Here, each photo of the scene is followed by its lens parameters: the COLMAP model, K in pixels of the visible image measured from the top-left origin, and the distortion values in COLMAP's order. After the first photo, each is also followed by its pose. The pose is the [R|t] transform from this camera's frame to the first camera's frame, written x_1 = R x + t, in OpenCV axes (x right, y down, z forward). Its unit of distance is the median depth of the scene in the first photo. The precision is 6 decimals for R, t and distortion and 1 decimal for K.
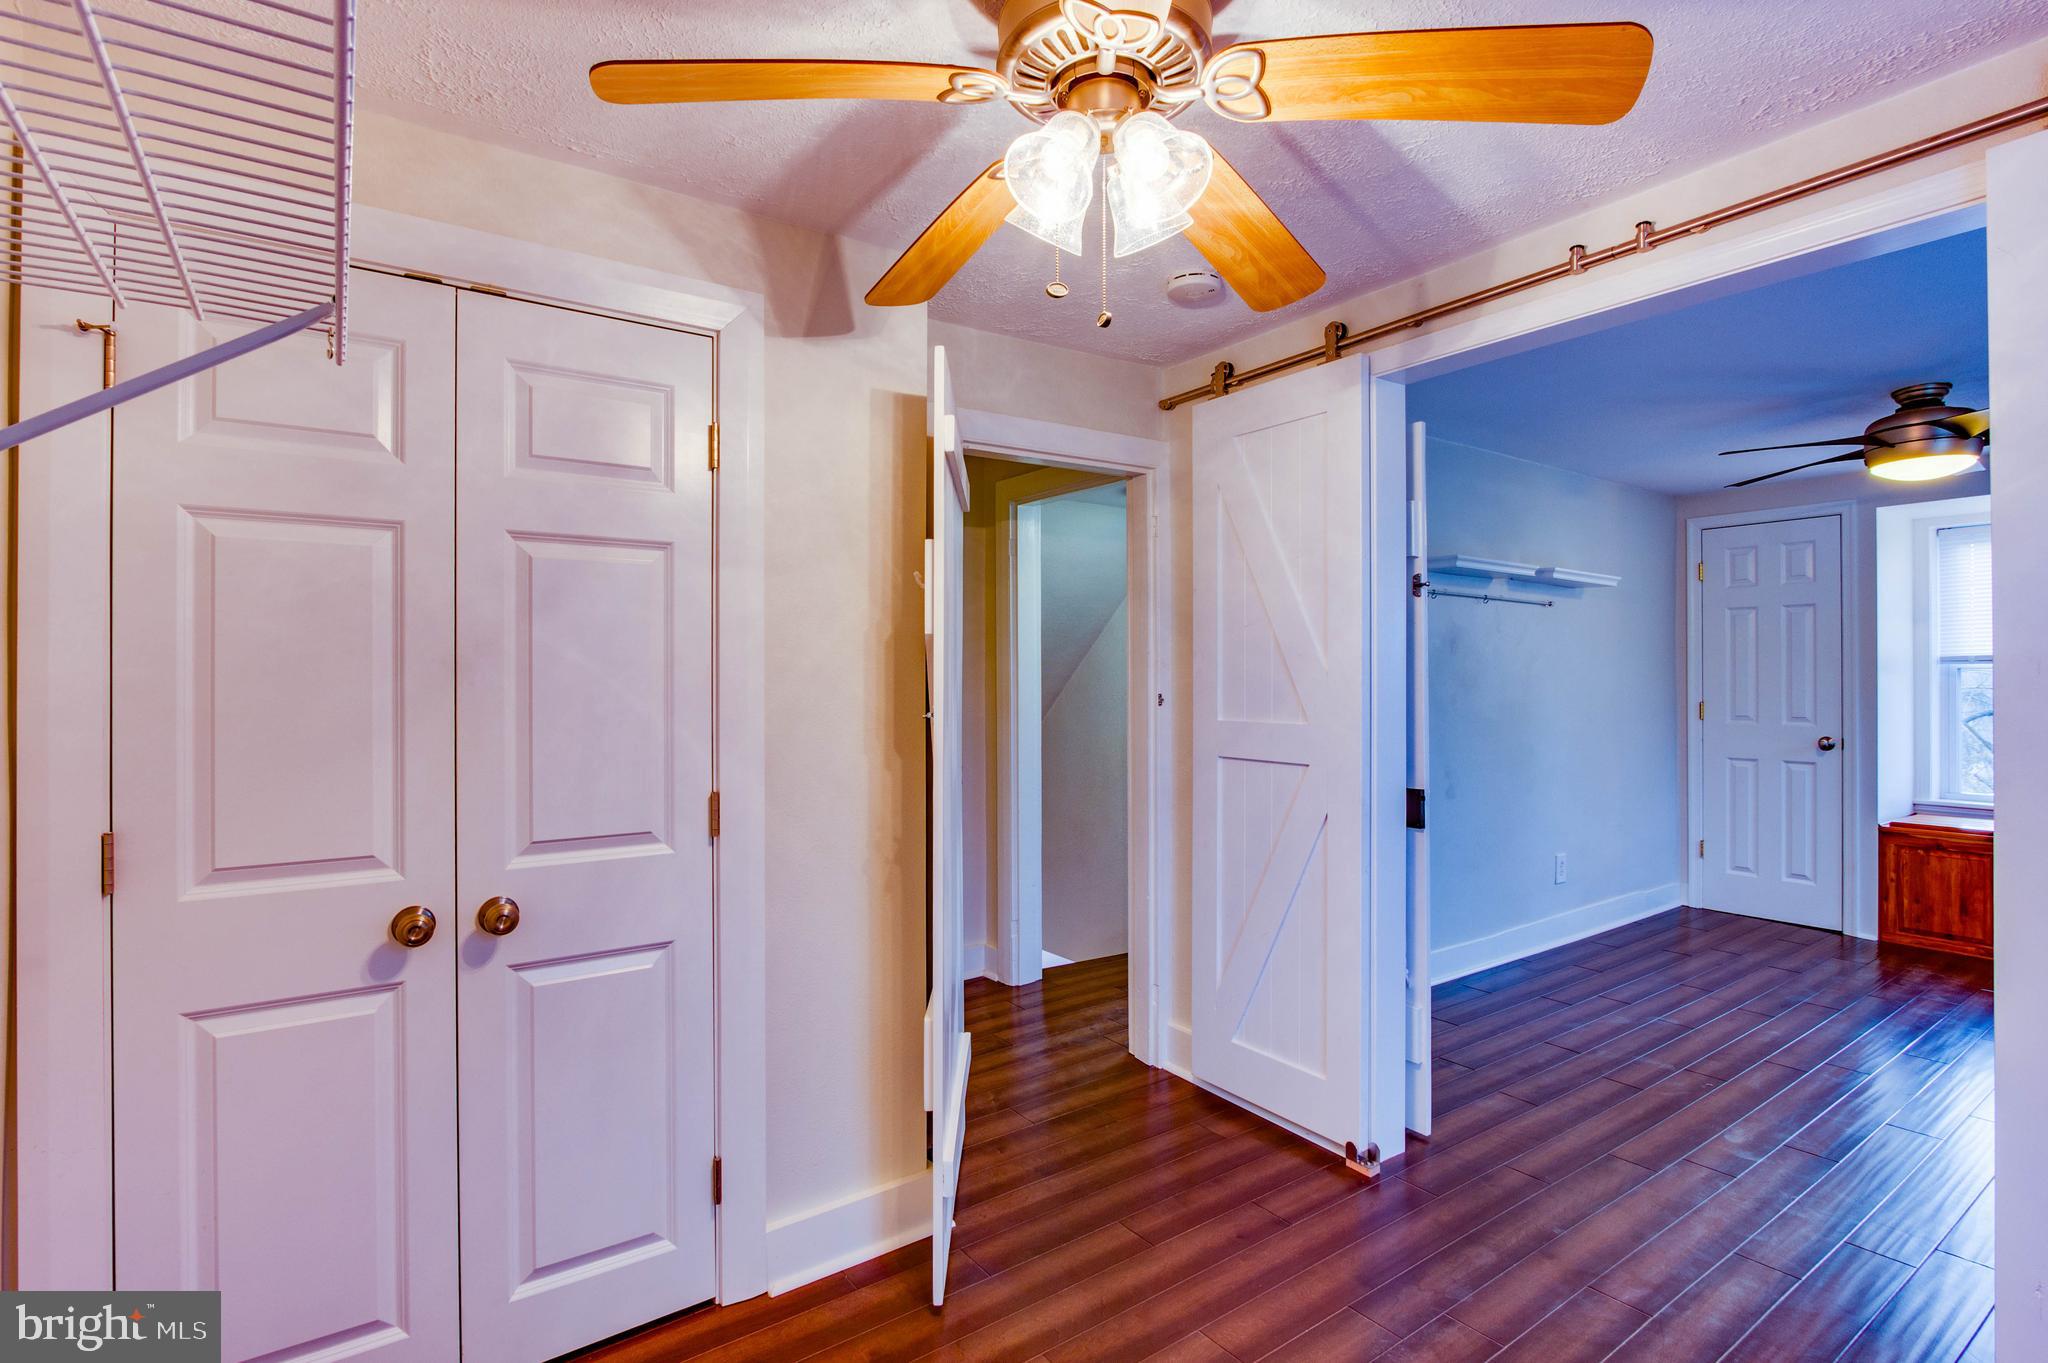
lens RADIAL K [[977.7, 0, 1032.7], [0, 977.7, 676.8], [0, 0, 1]] dist [-0.010102, -0.000603]
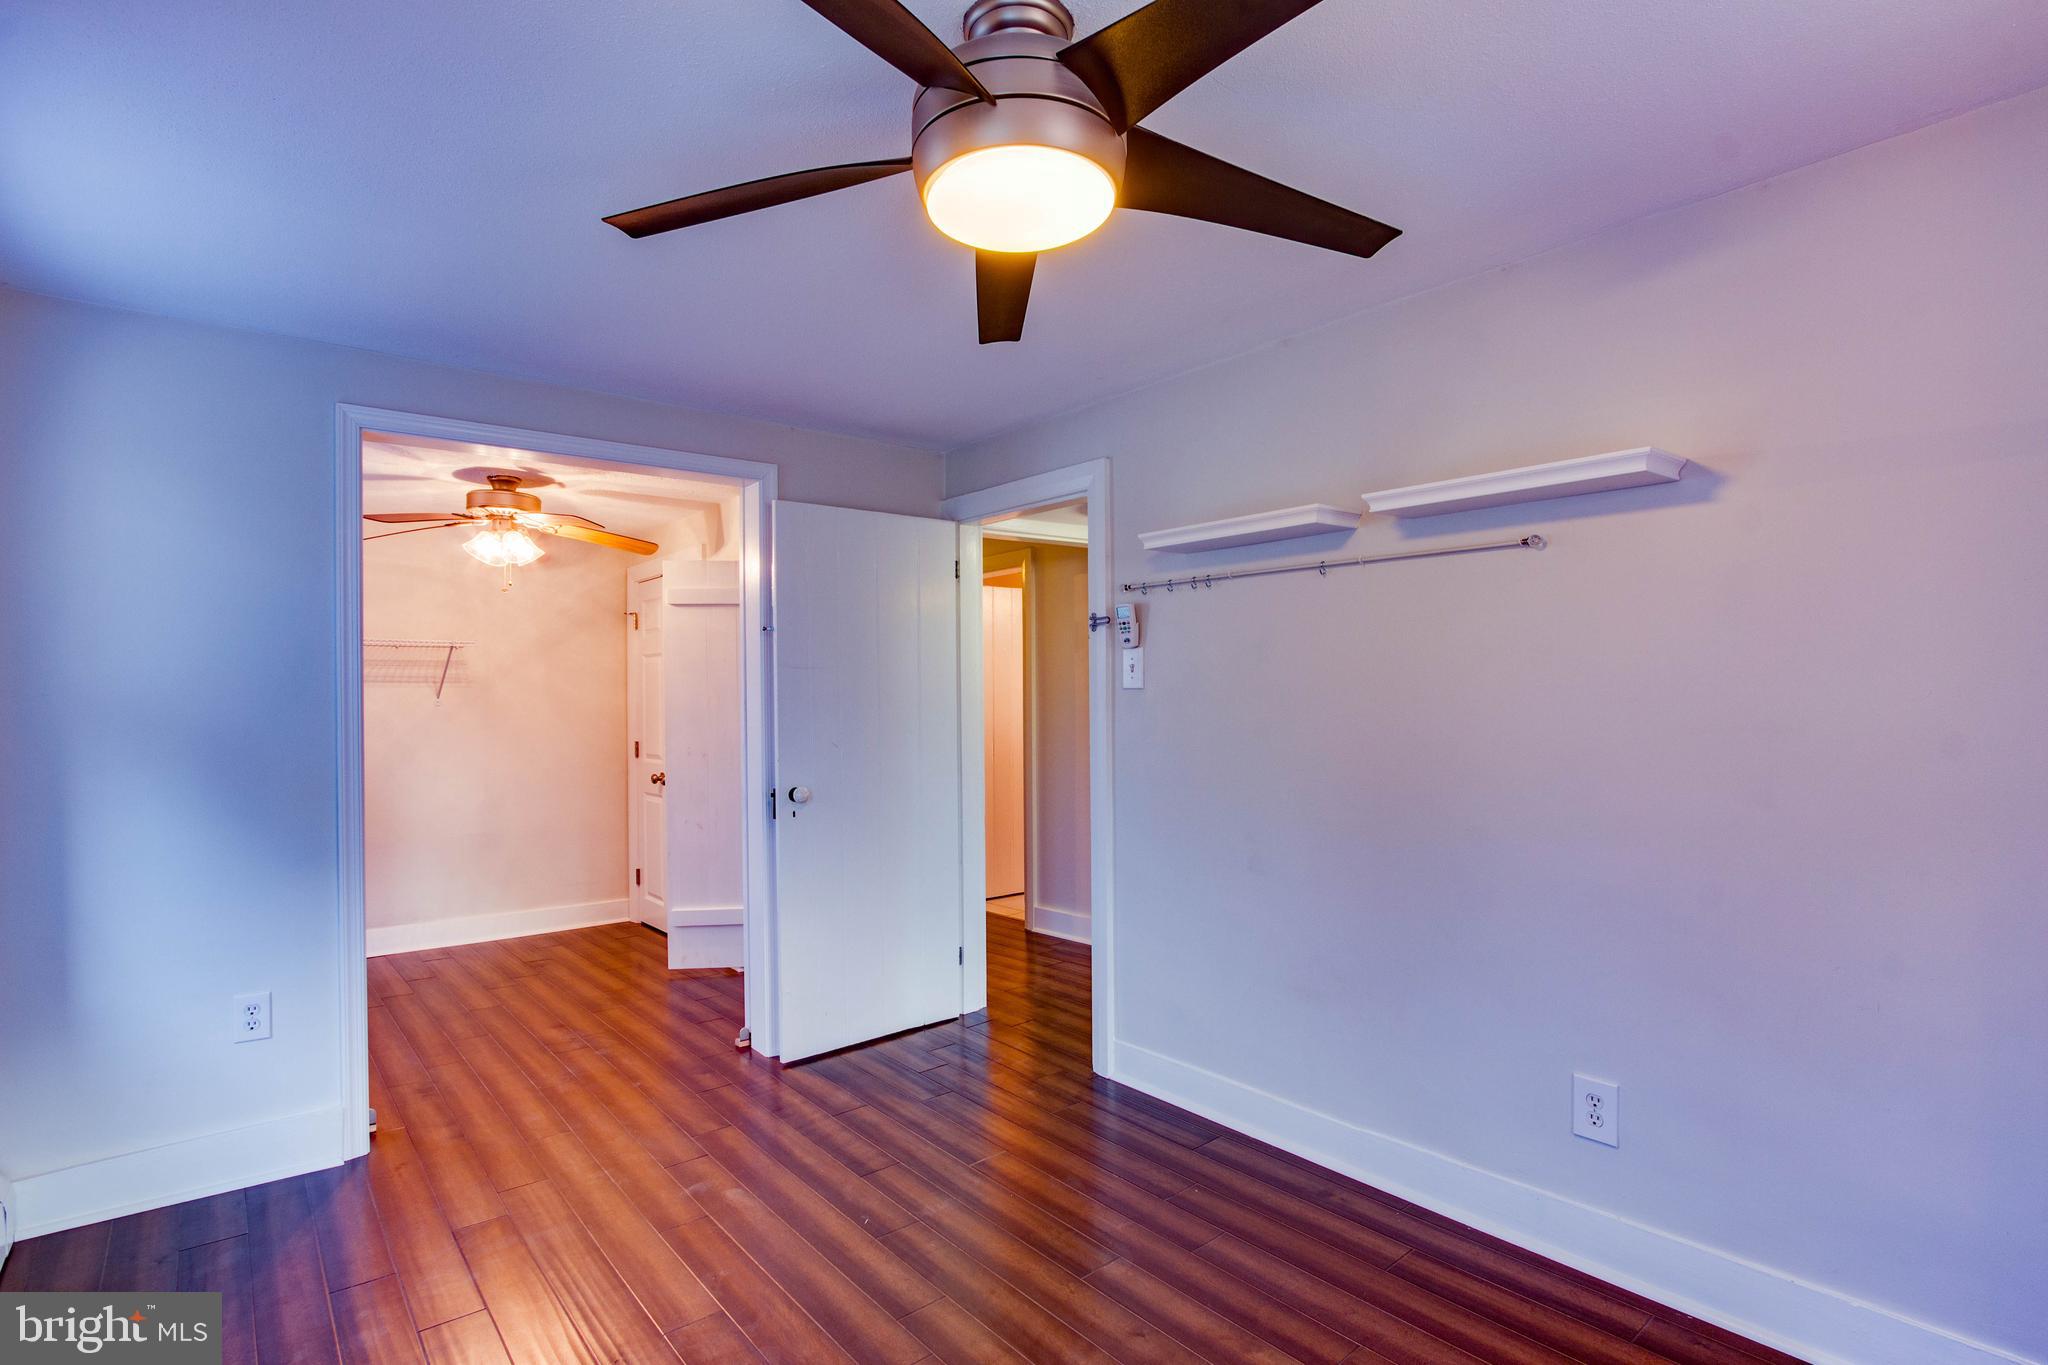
lens RADIAL K [[977.7, 0, 1031.8], [0, 977.7, 690.7], [0, 0, 1]] dist [-0.010102, -0.000603]
pose [[0.086123, -0.009240, -0.996242, 1.434255], [0.011540, 0.999899, -0.008276, 0.000968], [0.996218, -0.010784, 0.086221, 1.027456]]
